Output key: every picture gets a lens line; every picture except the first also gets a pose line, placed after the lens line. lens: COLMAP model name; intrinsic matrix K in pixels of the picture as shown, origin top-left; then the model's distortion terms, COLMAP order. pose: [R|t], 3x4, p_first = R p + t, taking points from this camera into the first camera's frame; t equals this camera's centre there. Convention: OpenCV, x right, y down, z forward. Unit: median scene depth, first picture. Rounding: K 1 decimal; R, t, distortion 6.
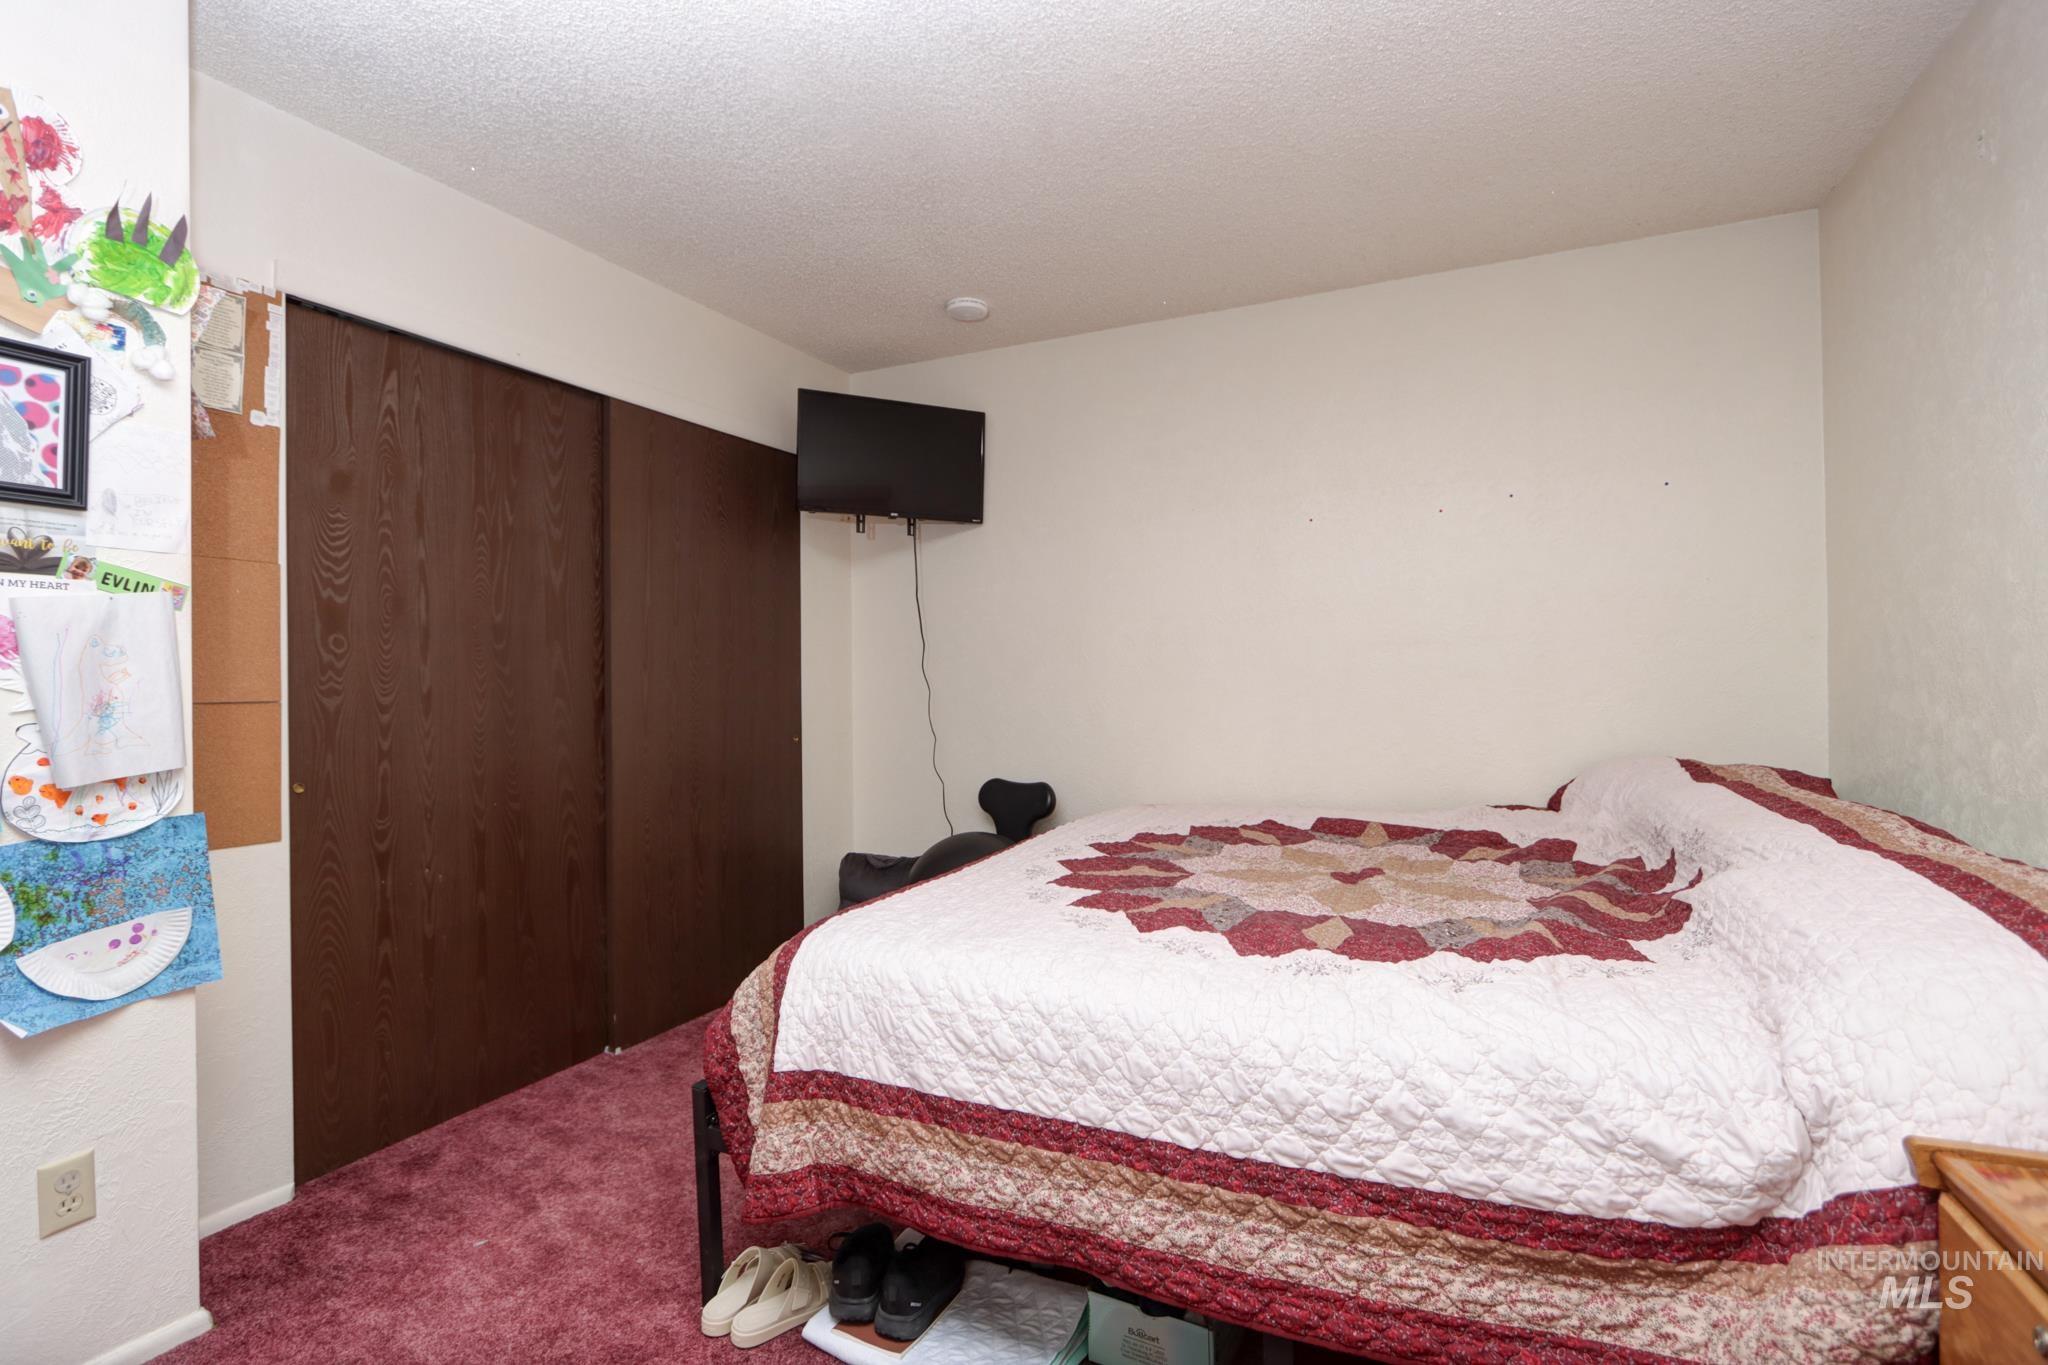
lens RADIAL K [[967.0, 0, 1026.5], [0, 967.0, 672.4], [0, 0, 1]] dist [-0.012314, 0.000529]
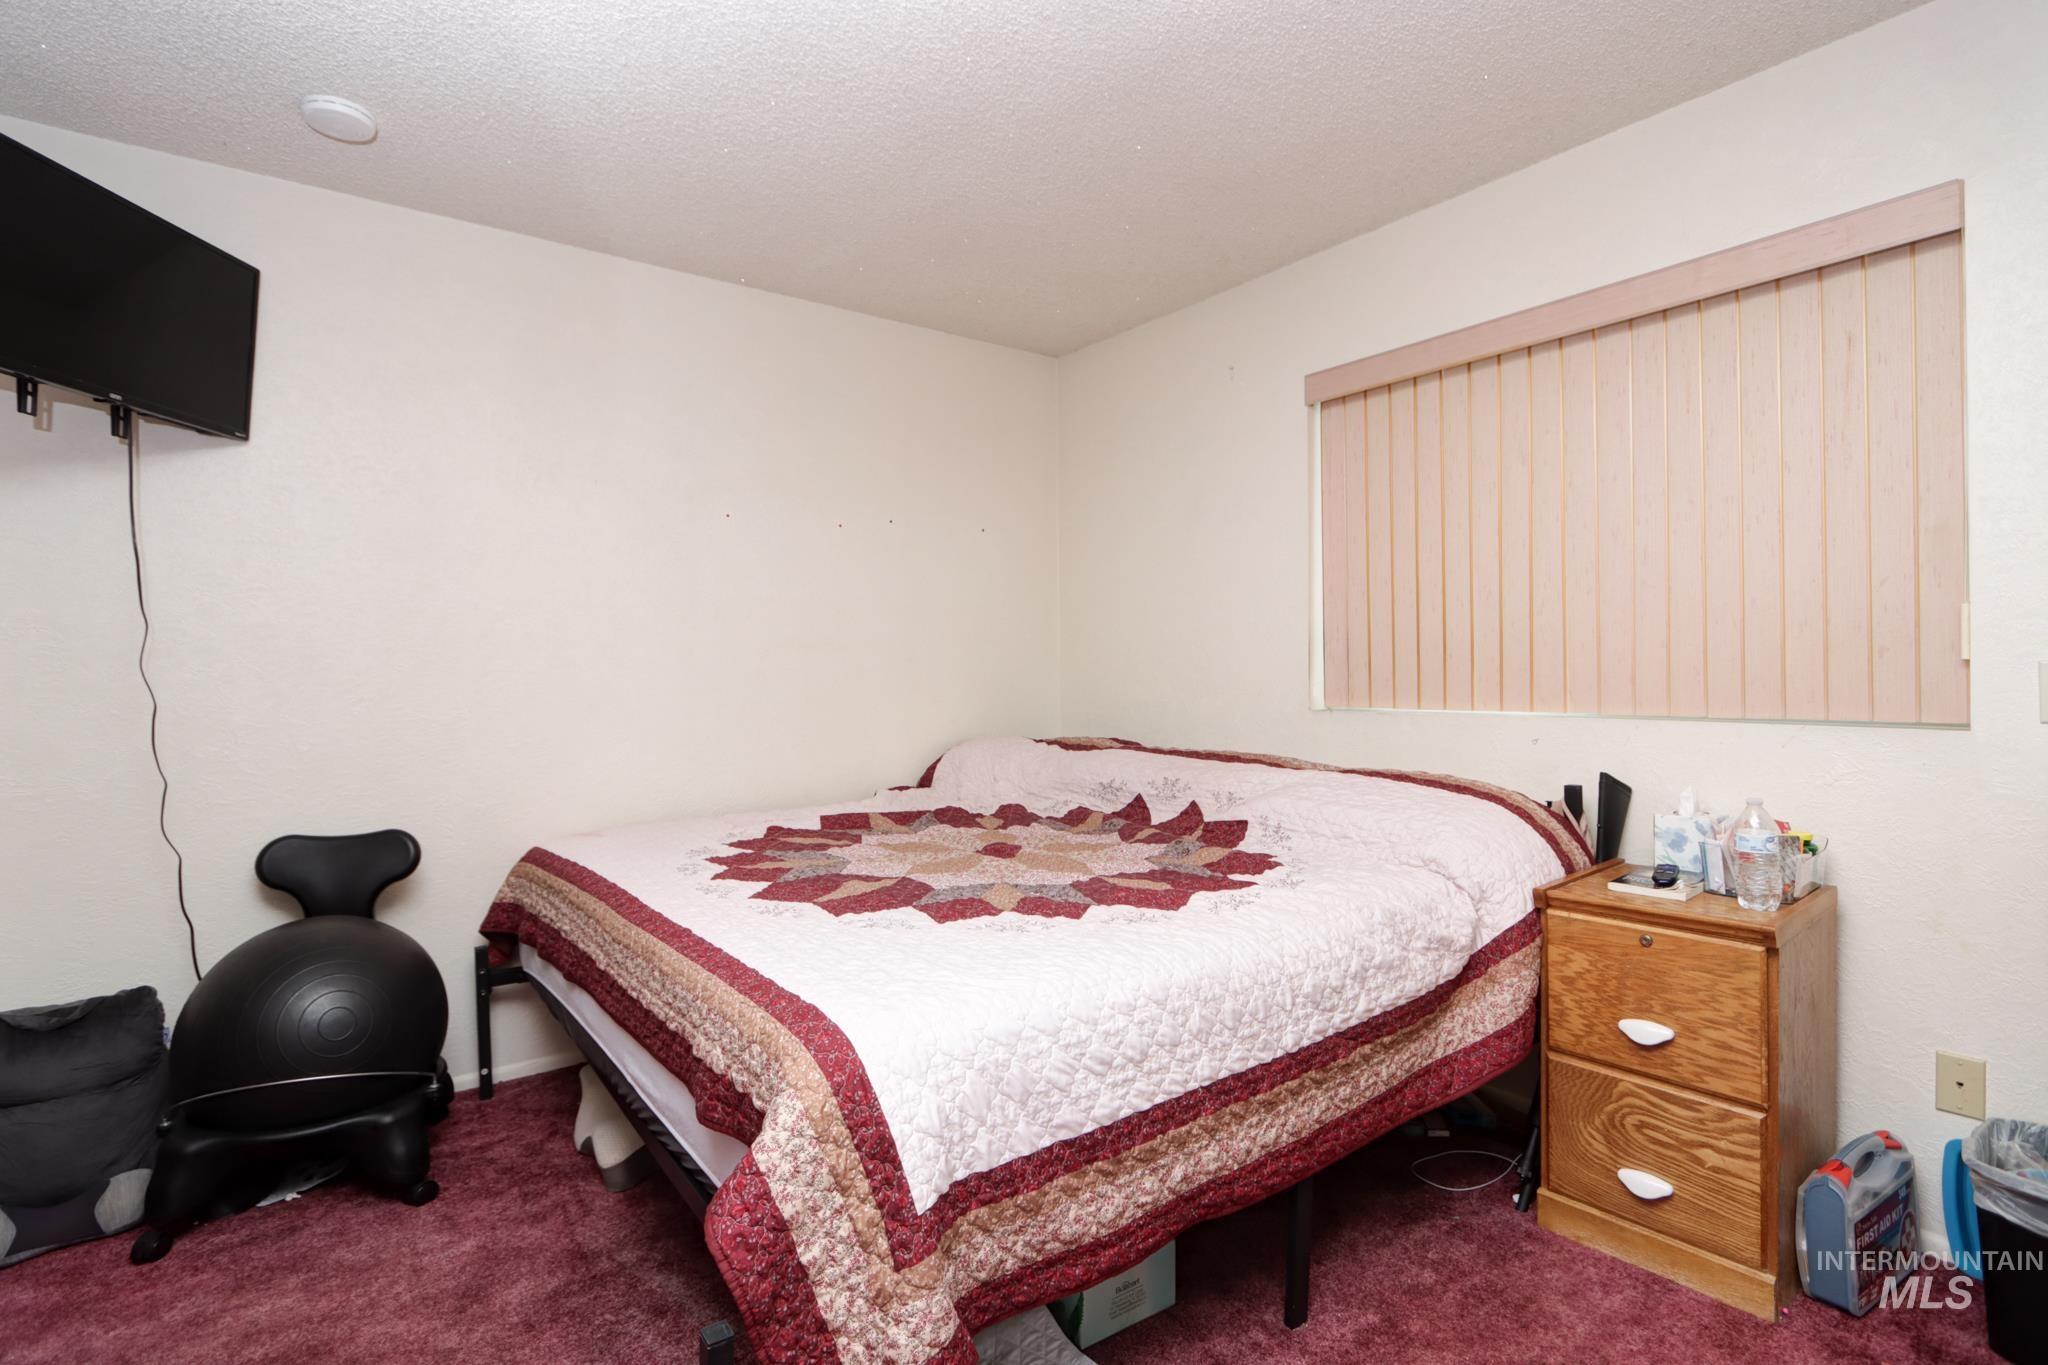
lens RADIAL K [[967.0, 0, 1026.5], [0, 967.0, 672.4], [0, 0, 1]] dist [-0.012314, 0.000529]
pose [[0.461045, 0.001266, 0.887376, -1.066105], [0.002193, 0.999994, -0.002566, 0.005071], [-0.887374, 0.003129, 0.461040, 0.718908]]
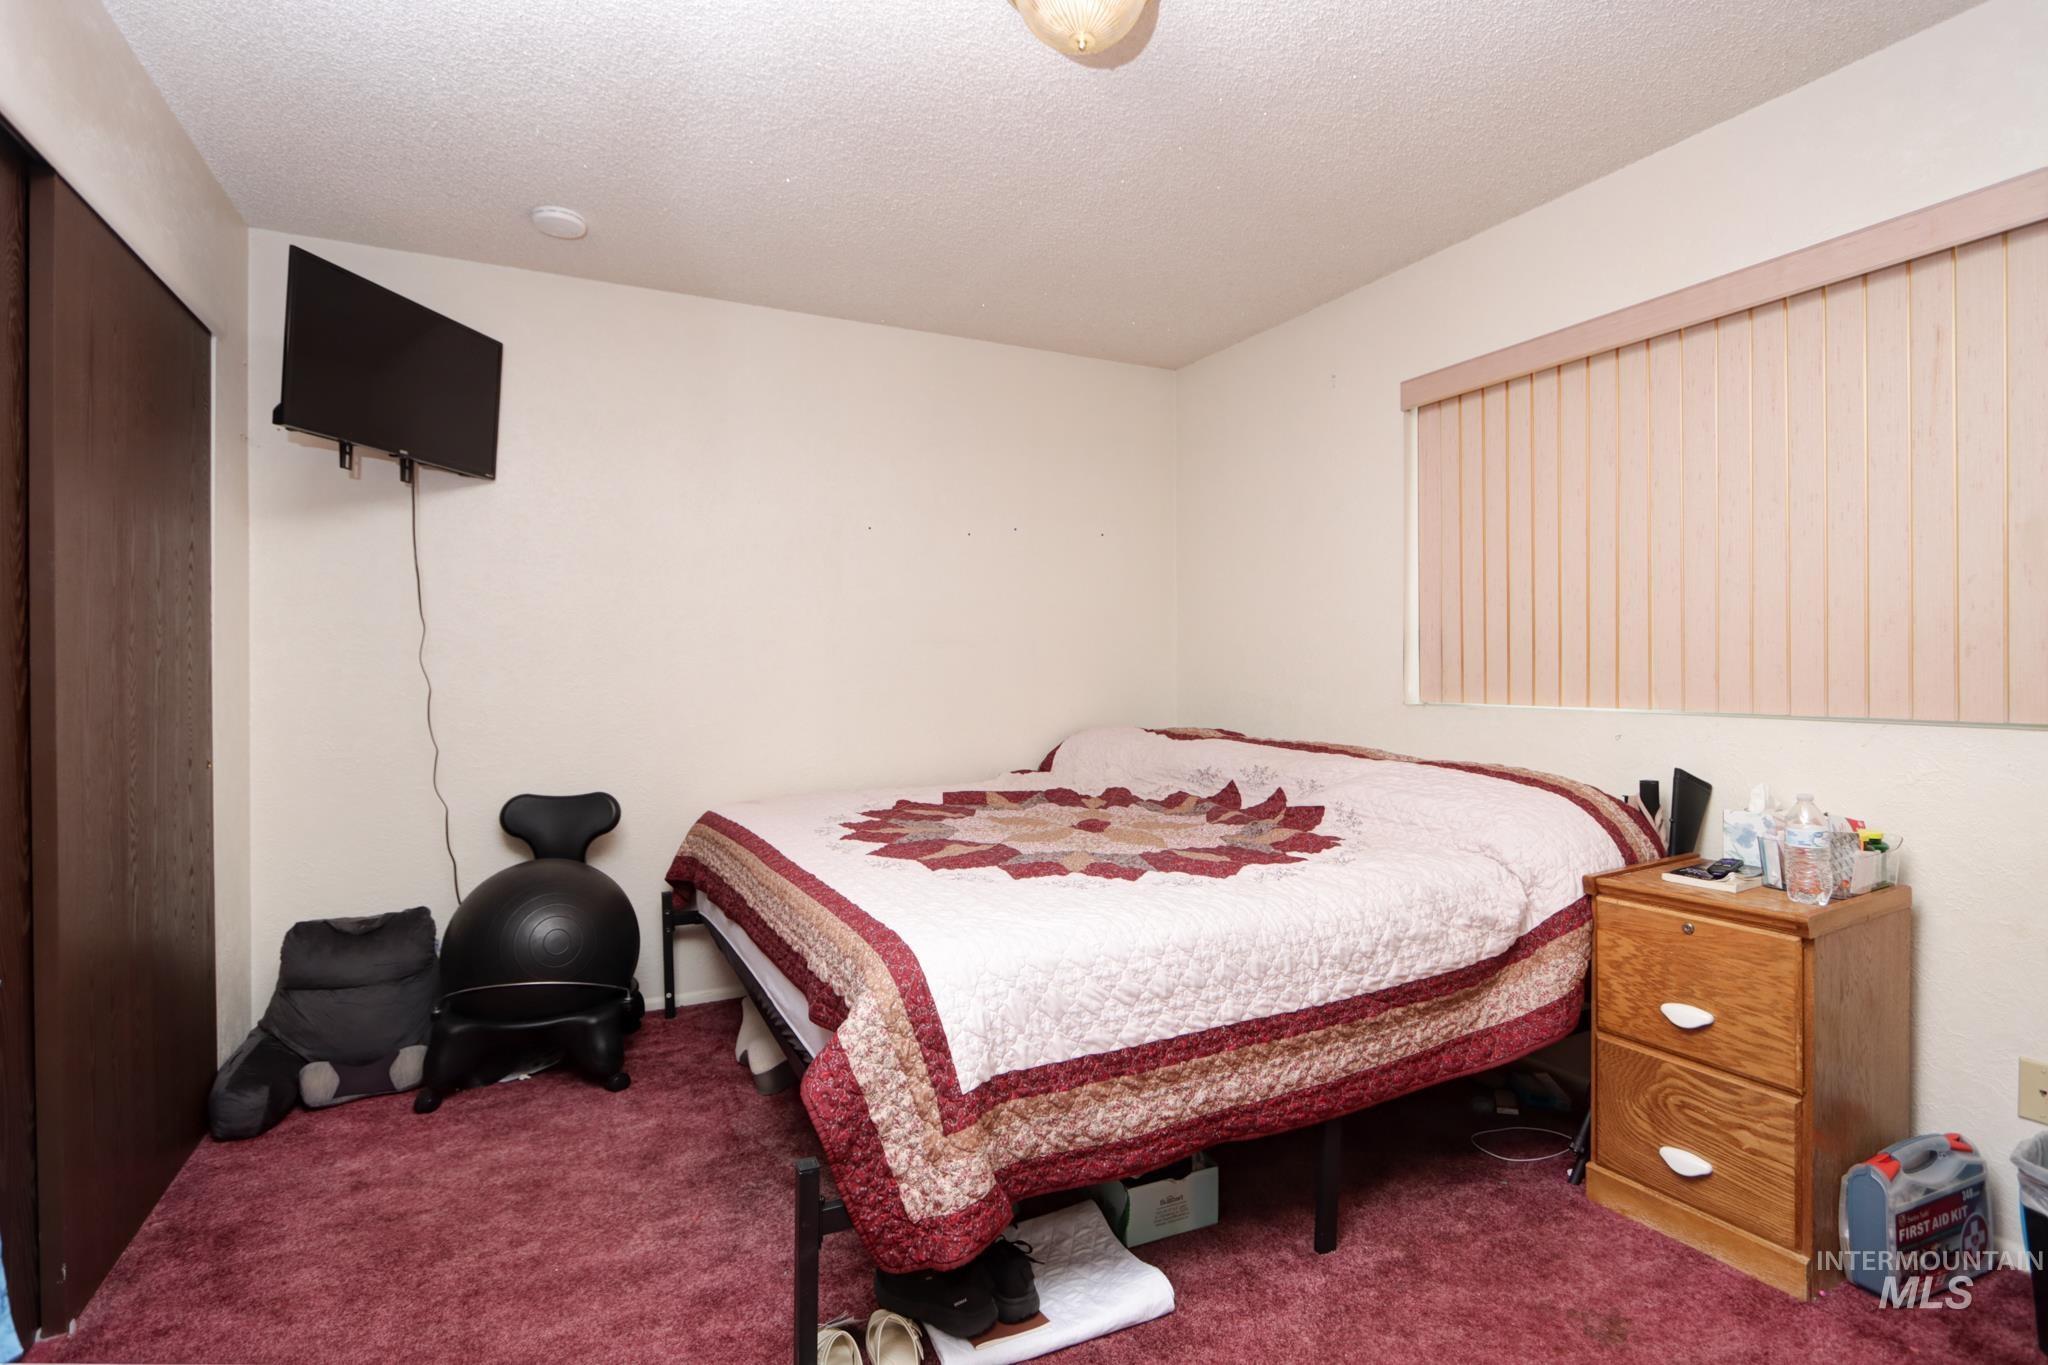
lens RADIAL K [[960.9, 0, 1018.9], [0, 960.9, 672.3], [0, 0, 1]] dist [-0.009712, 0.000235]
pose [[0.613315, -0.001575, 0.789837, -1.170692], [-0.002721, 0.999988, 0.004107, 0.003714], [-0.789834, -0.004668, 0.613303, 0.477922]]
